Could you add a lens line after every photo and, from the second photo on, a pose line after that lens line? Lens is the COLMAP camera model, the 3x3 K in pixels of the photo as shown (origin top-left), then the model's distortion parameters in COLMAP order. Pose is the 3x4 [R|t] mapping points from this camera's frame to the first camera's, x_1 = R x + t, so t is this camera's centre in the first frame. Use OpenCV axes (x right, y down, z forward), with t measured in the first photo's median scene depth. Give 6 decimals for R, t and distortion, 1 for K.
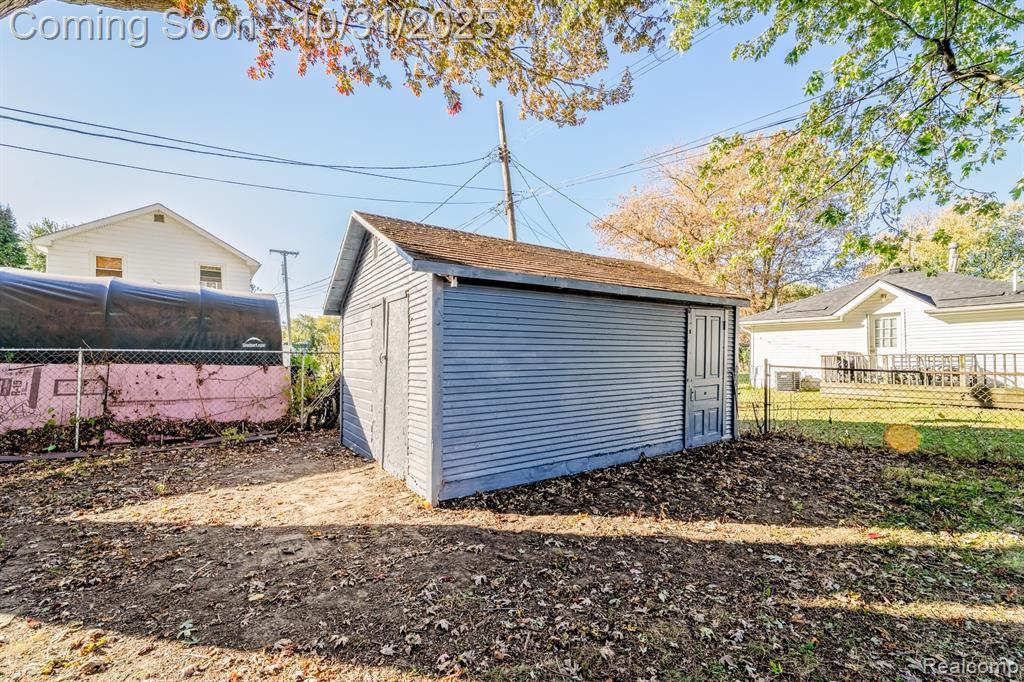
lens RADIAL K [[422.5, 0, 516.0], [0, 422.5, 357.9], [0, 0, 1]] dist [-0.001367, -0.000395]
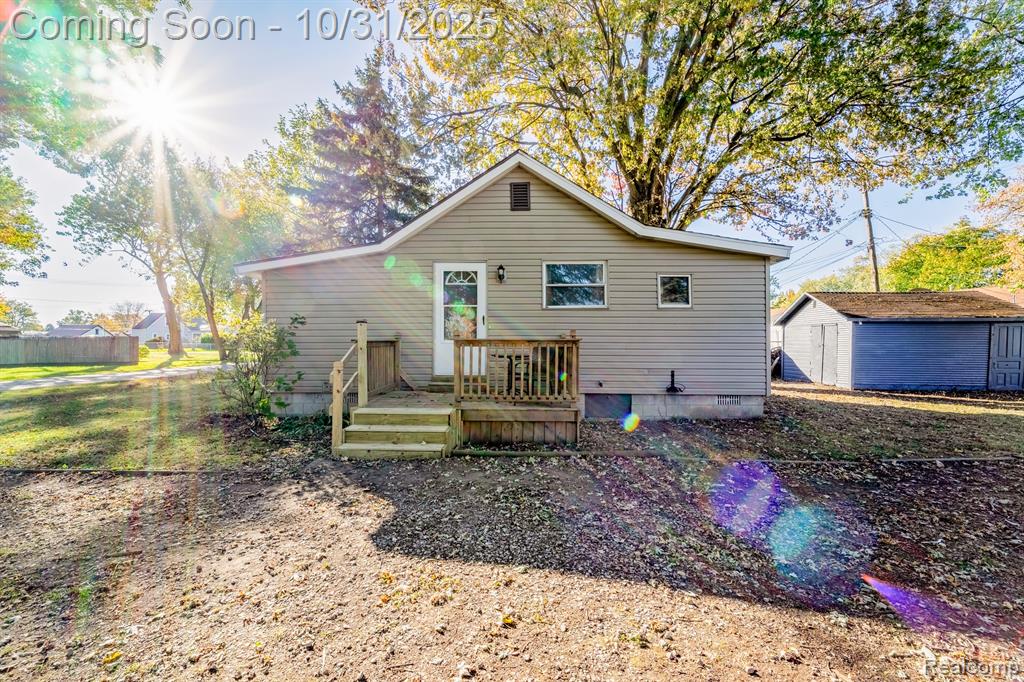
lens RADIAL K [[415.5, 0, 517.3], [0, 415.5, 342.9], [0, 0, 1]] dist [-0.000173, -0.000232]
pose [[0.772921, 0.011005, -0.634407, -0.086763], [-0.011309, 0.999930, 0.003567, -0.001282], [0.634402, 0.004418, 0.772991, -1.784814]]
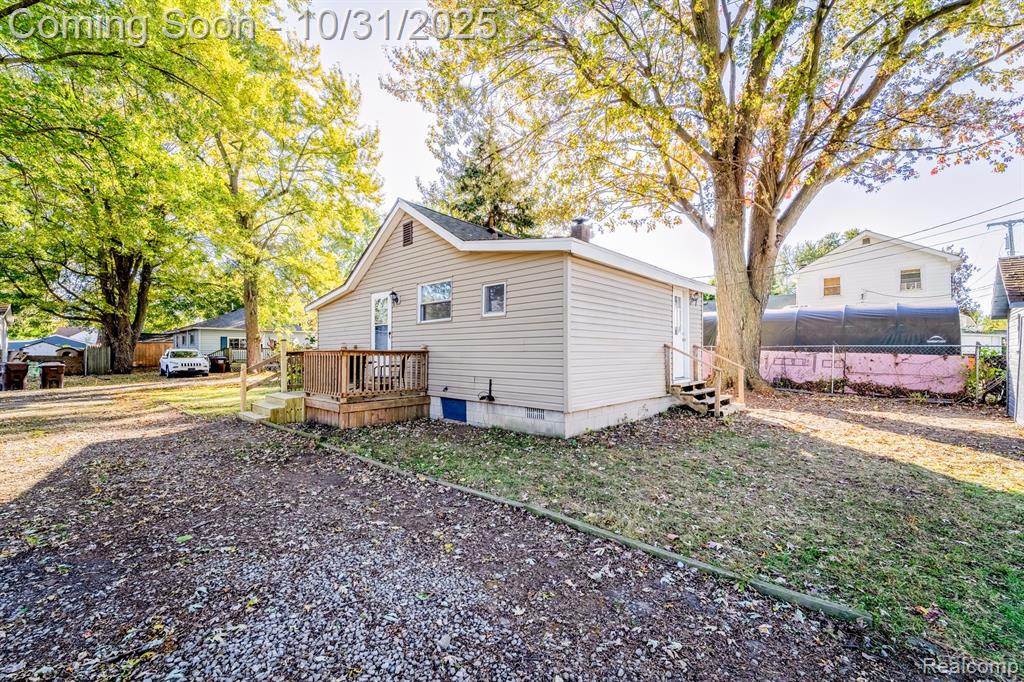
lens RADIAL K [[415.5, 0, 517.3], [0, 415.5, 342.9], [0, 0, 1]] dist [-0.000173, -0.000232]
pose [[0.176486, -0.010023, -0.984252, 0.631910], [0.001393, 0.999950, -0.009933, -0.013892], [0.984302, 0.000382, 0.176491, -0.799487]]
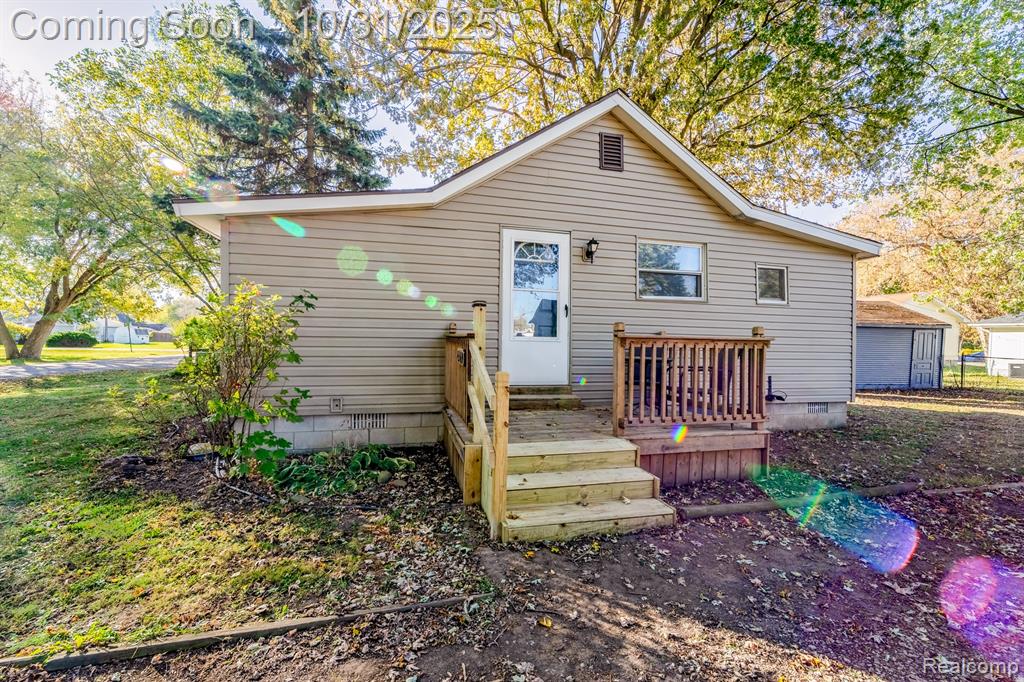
lens RADIAL K [[426.7, 0, 517.1], [0, 426.7, 342.5], [0, 0, 1]] dist [0.000449, -0.000115]
pose [[0.921150, 0.025123, -0.388396, -0.621227], [-0.026415, 0.999649, 0.002016, 0.007547], [0.388310, 0.008403, 0.921490, -1.806951]]
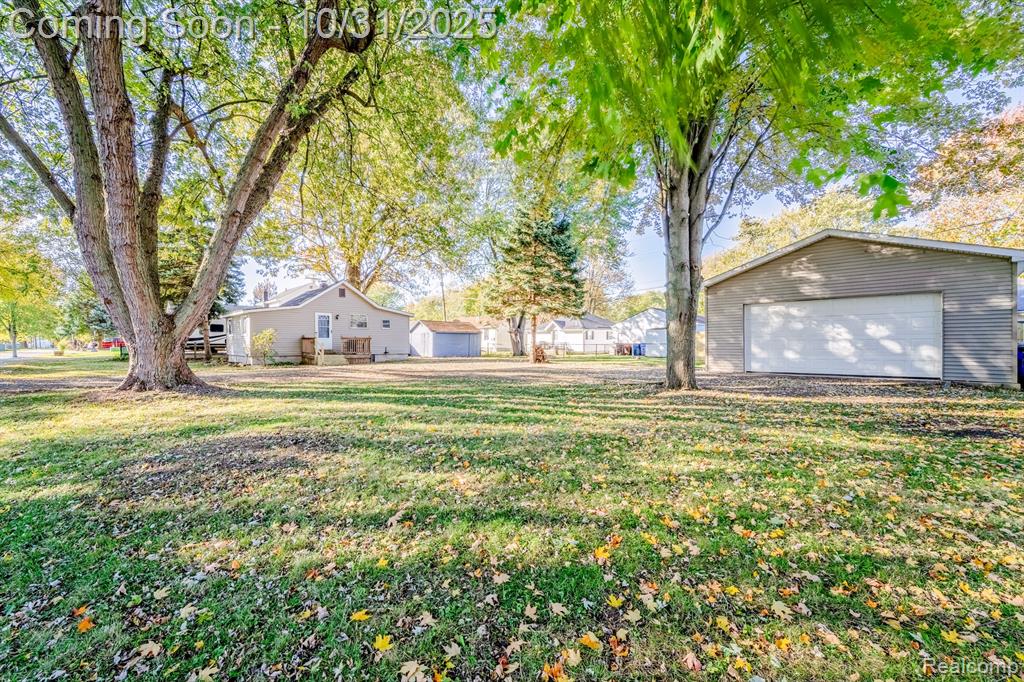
lens RADIAL K [[429.7, 0, 506.7], [0, 429.7, 339.4], [0, 0, 1]] dist [-0.001162, -0.000471]
pose [[0.993107, 0.011831, 0.116610, 0.177445], [-0.010069, 0.999826, -0.015686, 0.049219], [-0.116775, 0.014404, 0.993054, -4.730217]]
